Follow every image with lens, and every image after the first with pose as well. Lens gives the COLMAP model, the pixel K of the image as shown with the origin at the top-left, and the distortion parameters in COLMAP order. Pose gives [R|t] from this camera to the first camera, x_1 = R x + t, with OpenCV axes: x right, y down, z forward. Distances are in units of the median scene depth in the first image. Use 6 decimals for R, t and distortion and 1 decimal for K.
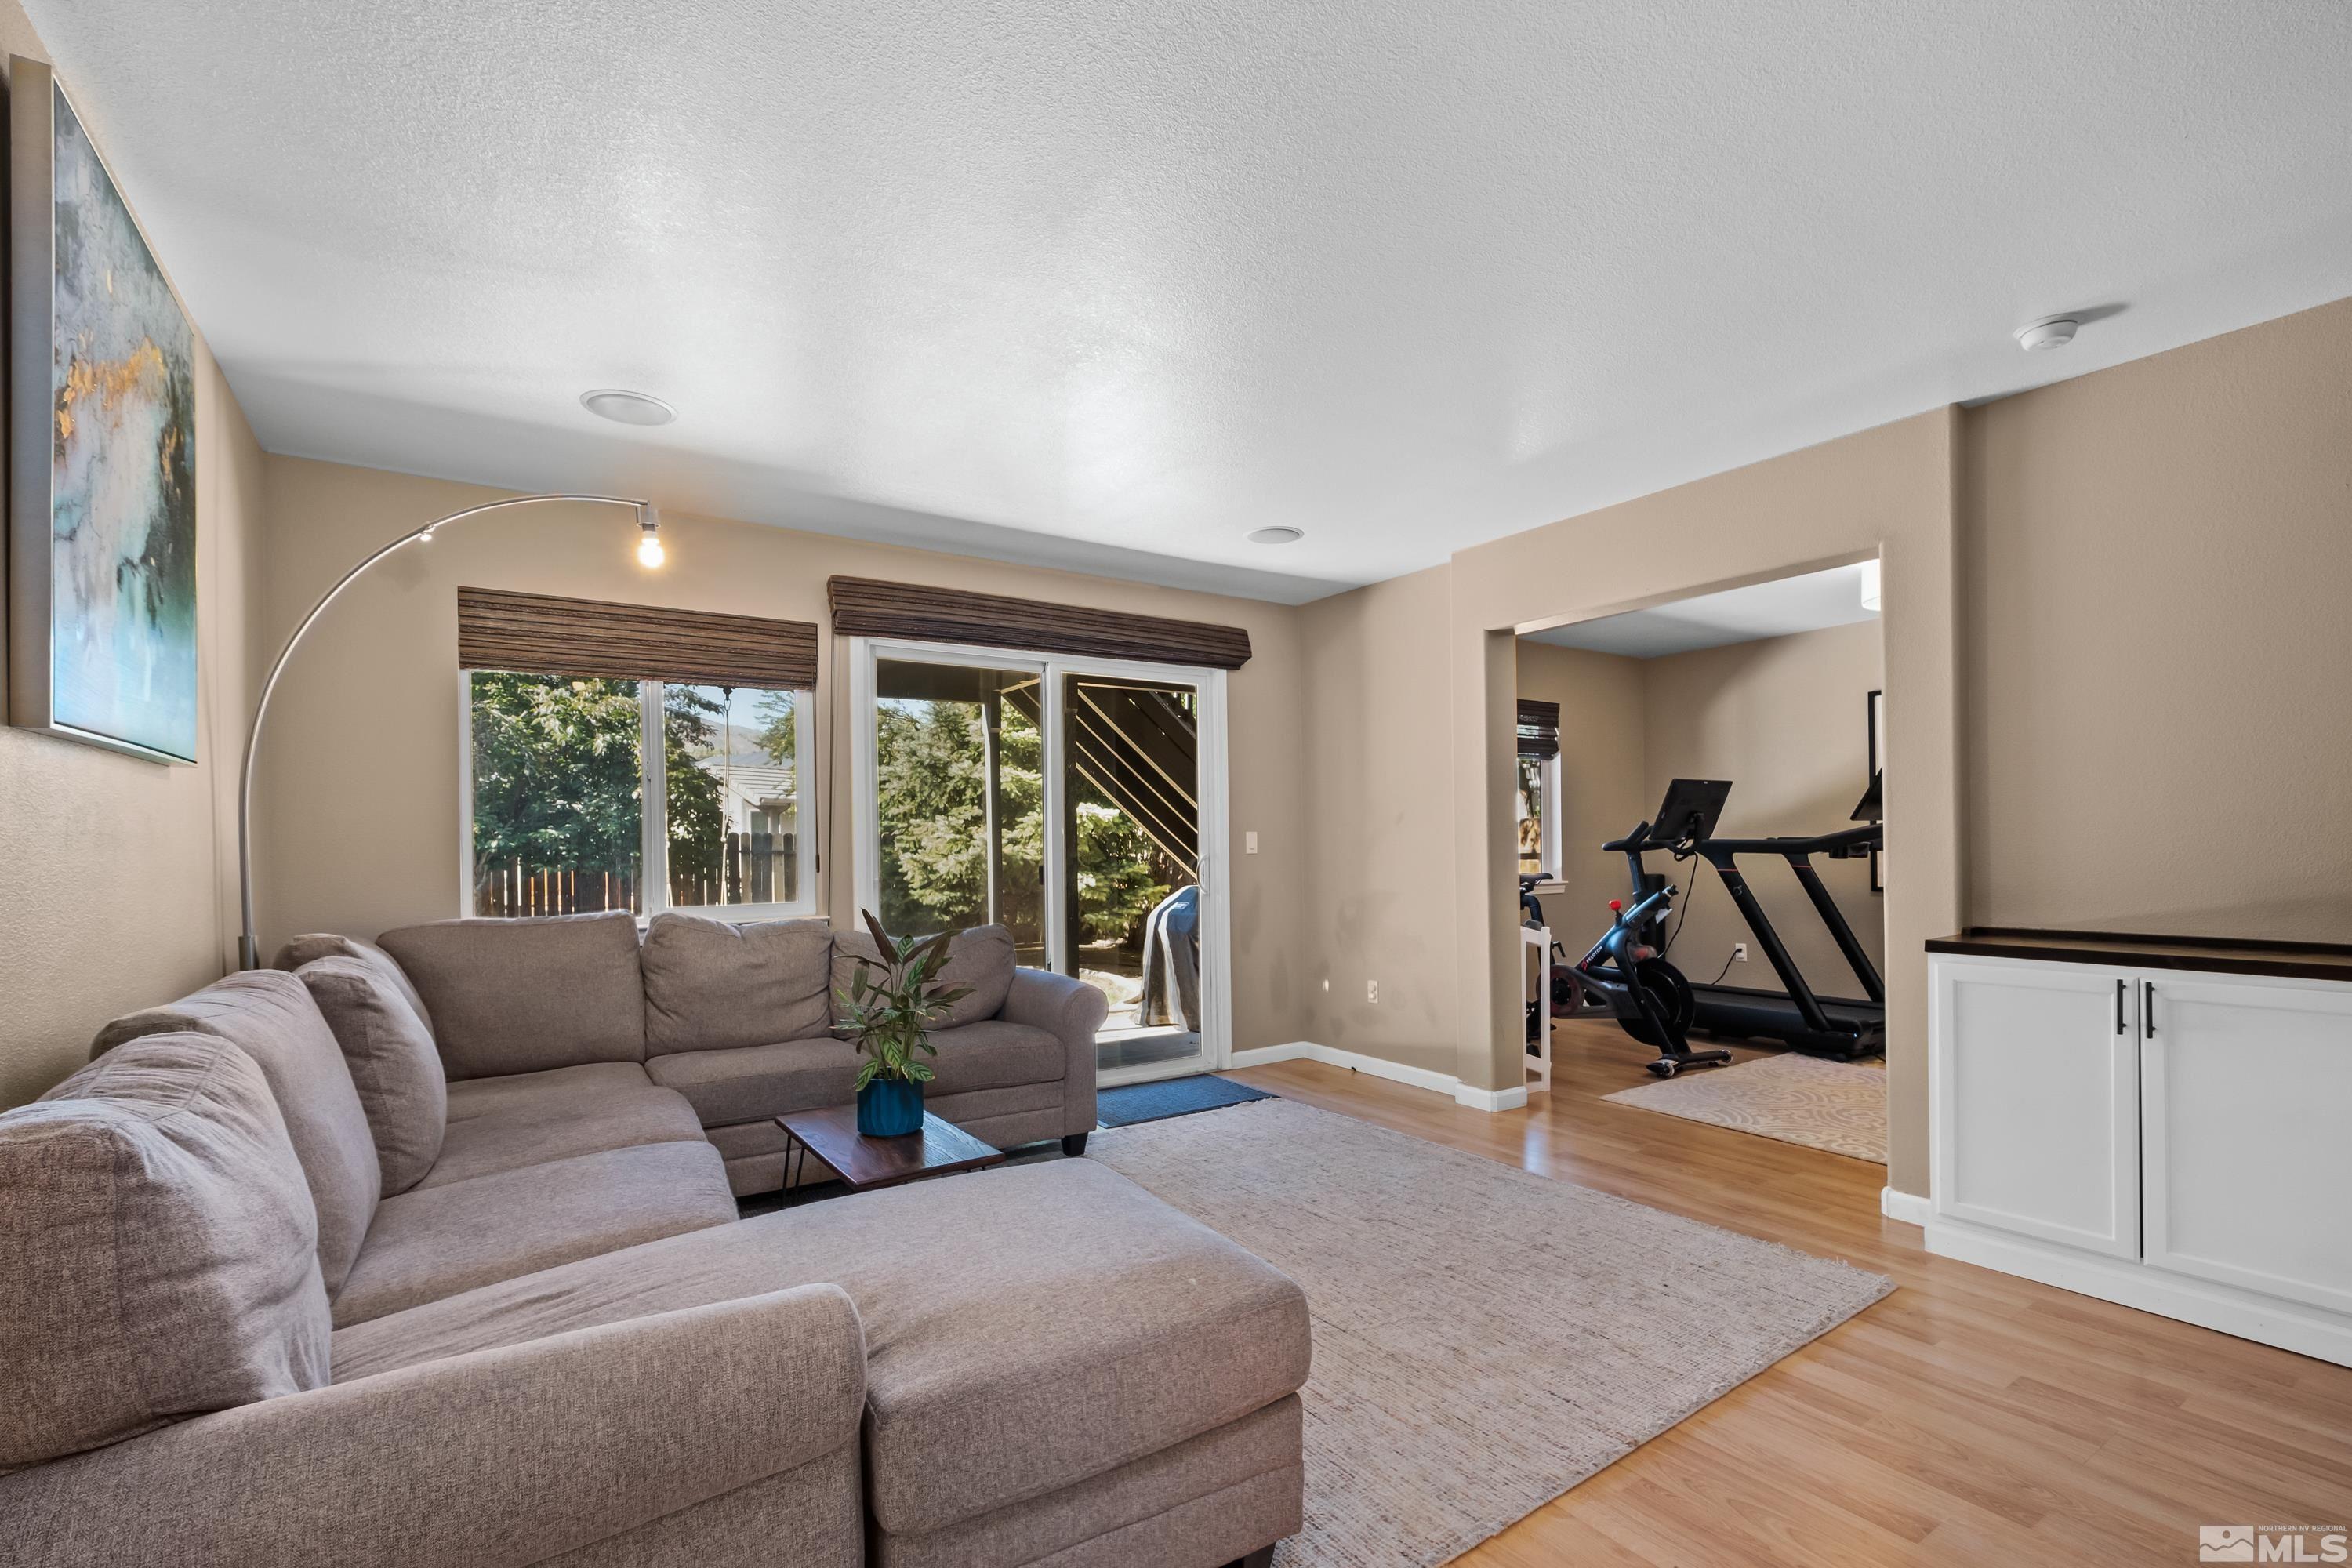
lens RADIAL K [[1023.1, 0, 1176.0], [0, 1023.1, 784.0], [0, 0, 1]] dist [0.001427, 0.000126]
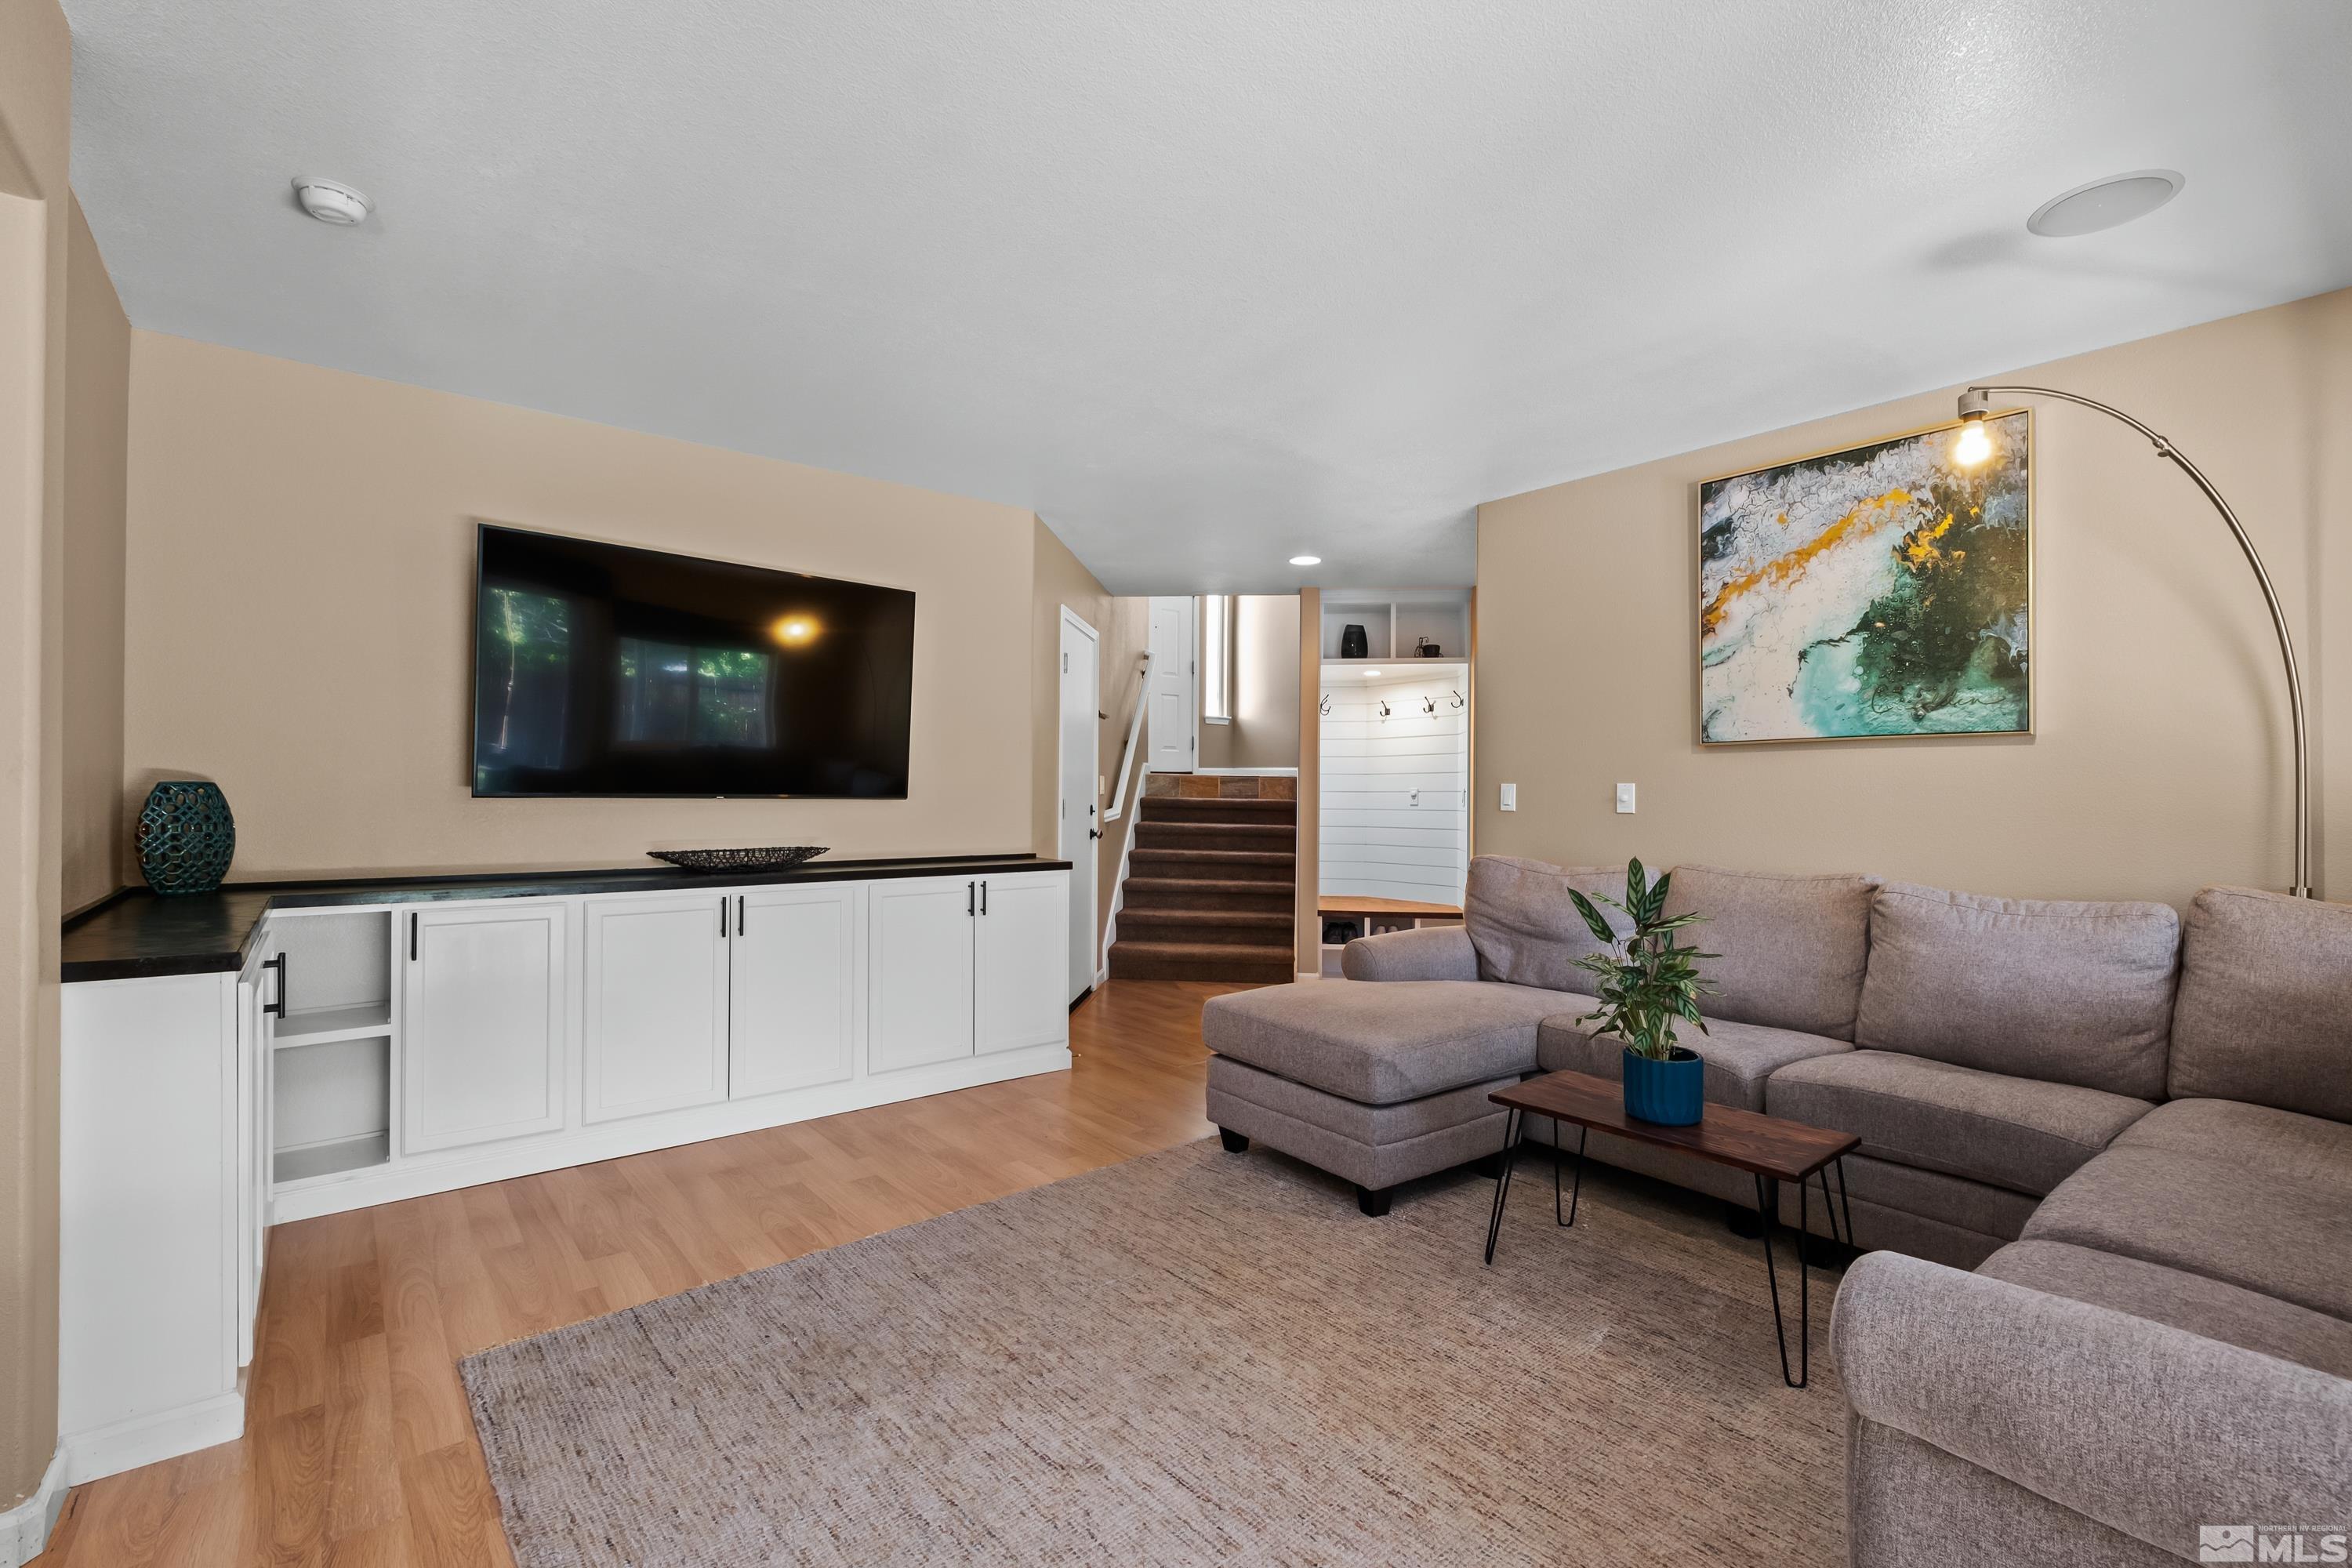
lens RADIAL K [[1023.1, 0, 1176.0], [0, 1023.1, 784.0], [0, 0, 1]] dist [0.001427, 0.000126]
pose [[-0.996156, 0.001570, -0.087586, 0.254710], [0.007322, 0.997833, -0.065393, 0.120238], [0.087293, -0.065783, -0.994008, 2.151555]]
